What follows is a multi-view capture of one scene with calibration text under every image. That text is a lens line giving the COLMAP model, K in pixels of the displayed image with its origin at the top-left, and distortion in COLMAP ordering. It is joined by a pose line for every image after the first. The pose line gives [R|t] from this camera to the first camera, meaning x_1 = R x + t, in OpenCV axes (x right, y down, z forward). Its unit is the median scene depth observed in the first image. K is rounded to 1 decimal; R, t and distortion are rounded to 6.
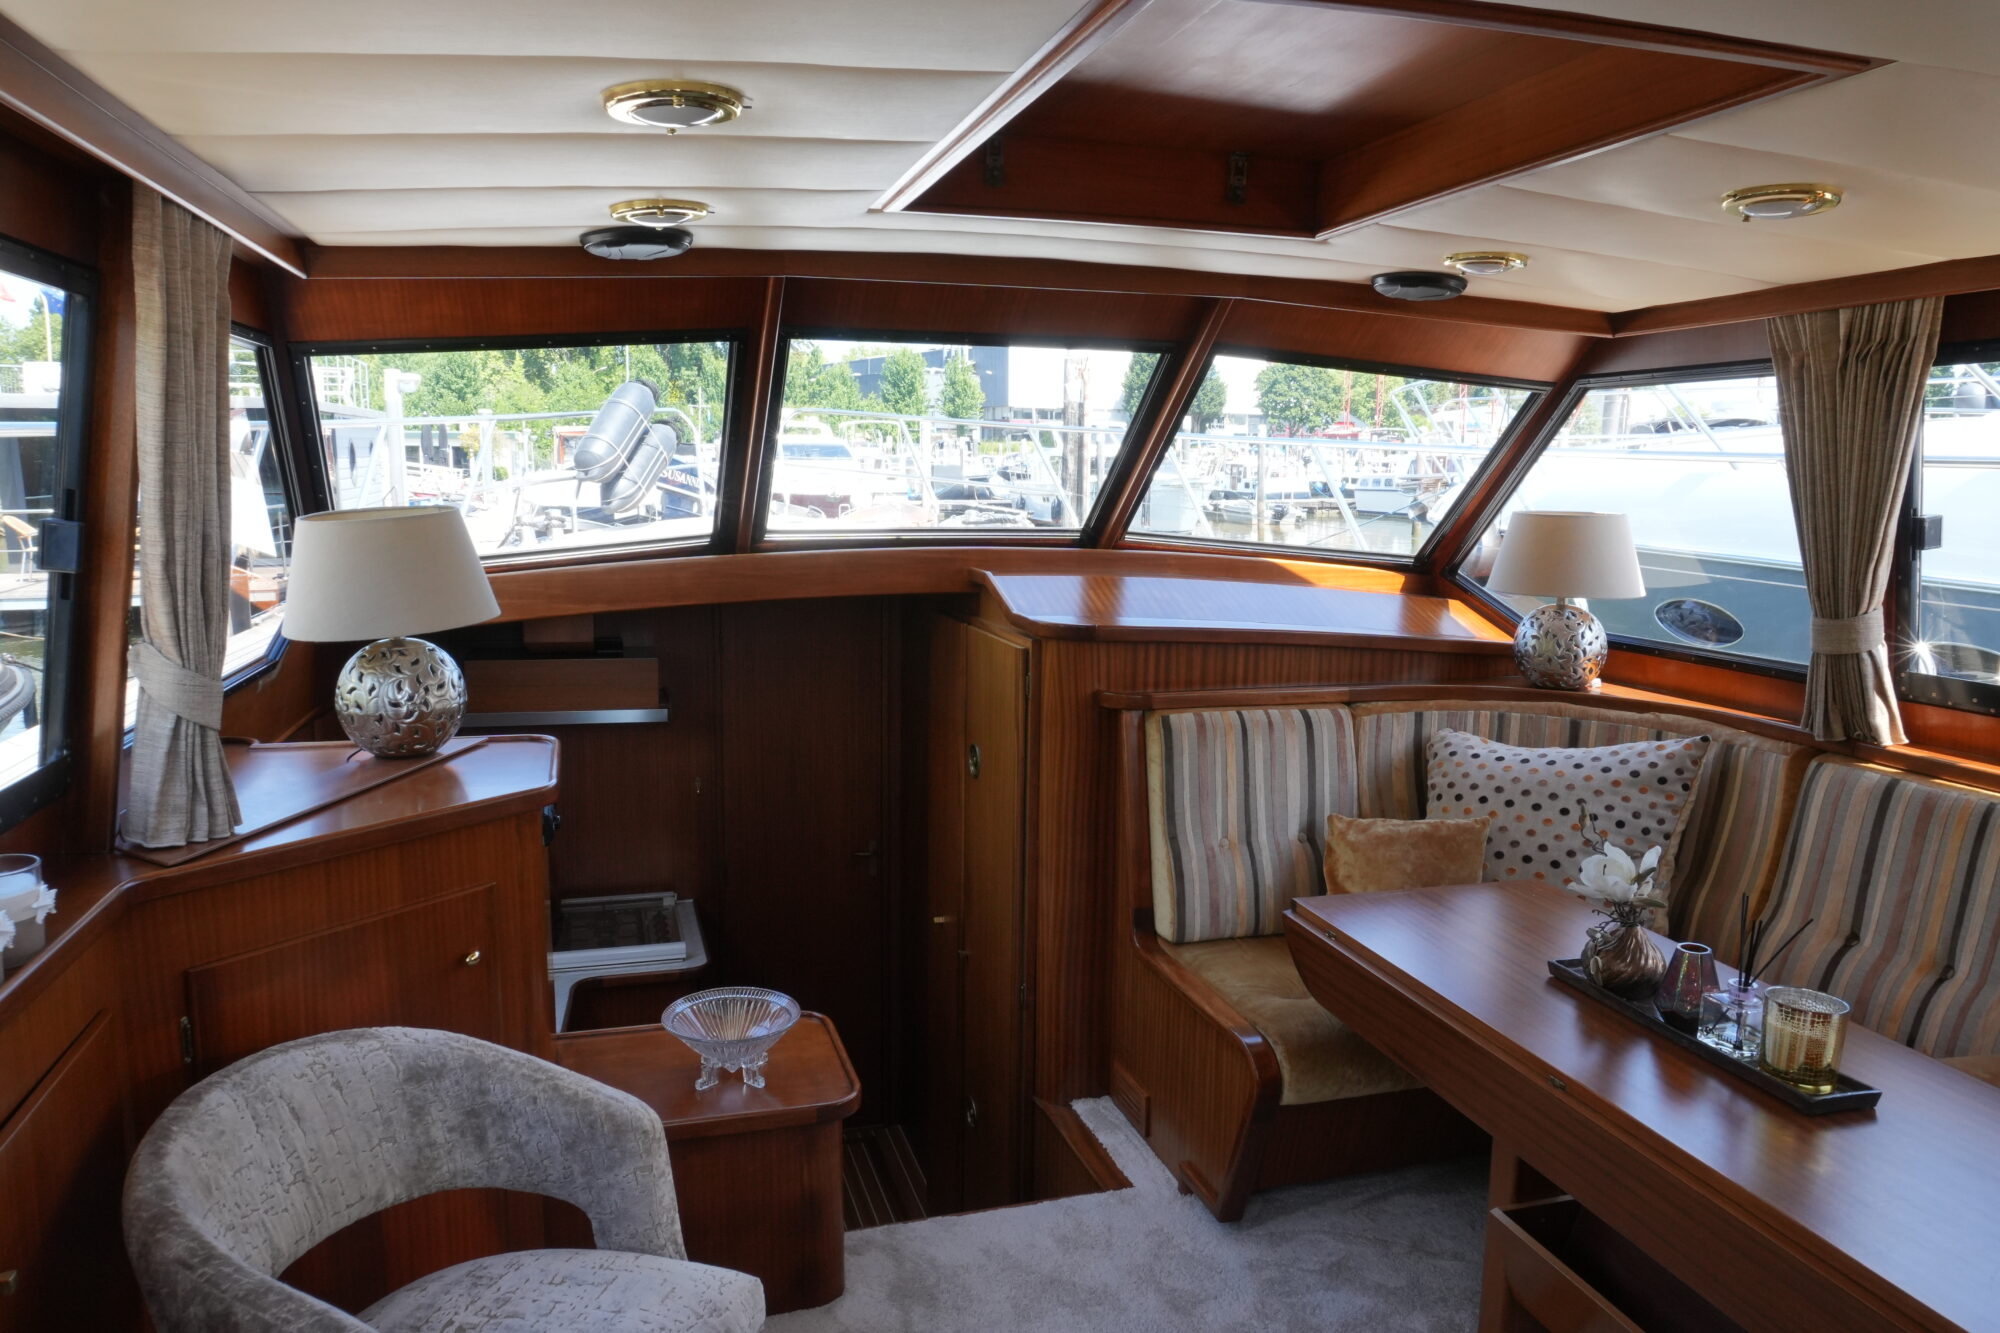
lens RADIAL K [[1349.8, 0, 982.6], [0, 1349.8, 668.8], [0, 0, 1]] dist [-0.042620, 0.032046]
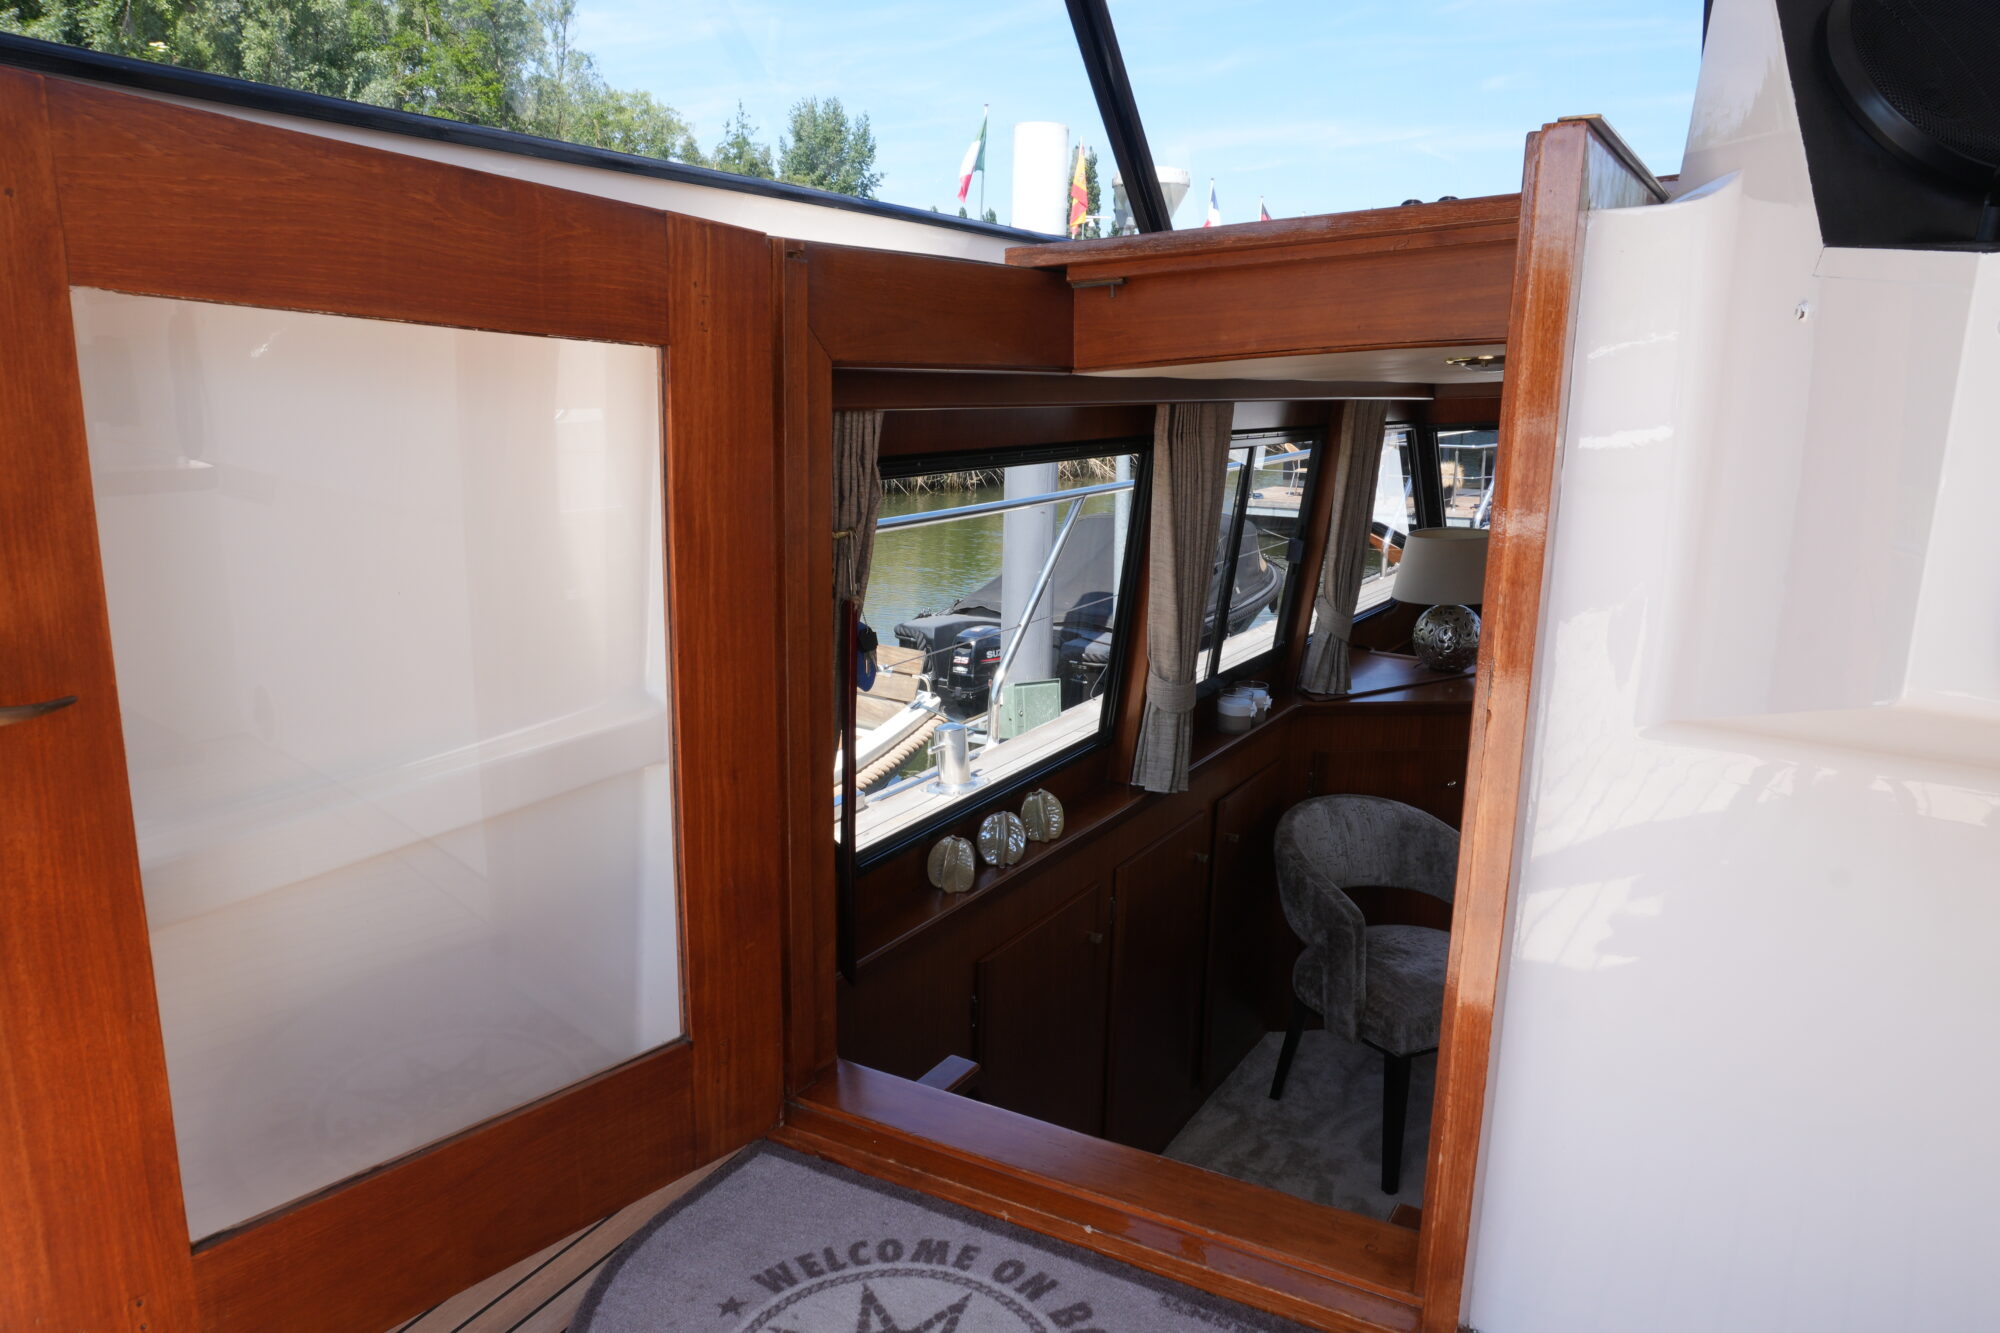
lens RADIAL K [[1349.8, 0, 1029.9], [0, 1349.8, 680.0], [0, 0, 1]] dist [-0.042620, 0.032046]
pose [[0.687634, 0.168561, -0.706220, 0.420771], [-0.123353, 0.985659, 0.115152, -0.055982], [0.715503, 0.007932, 0.698565, -0.594752]]
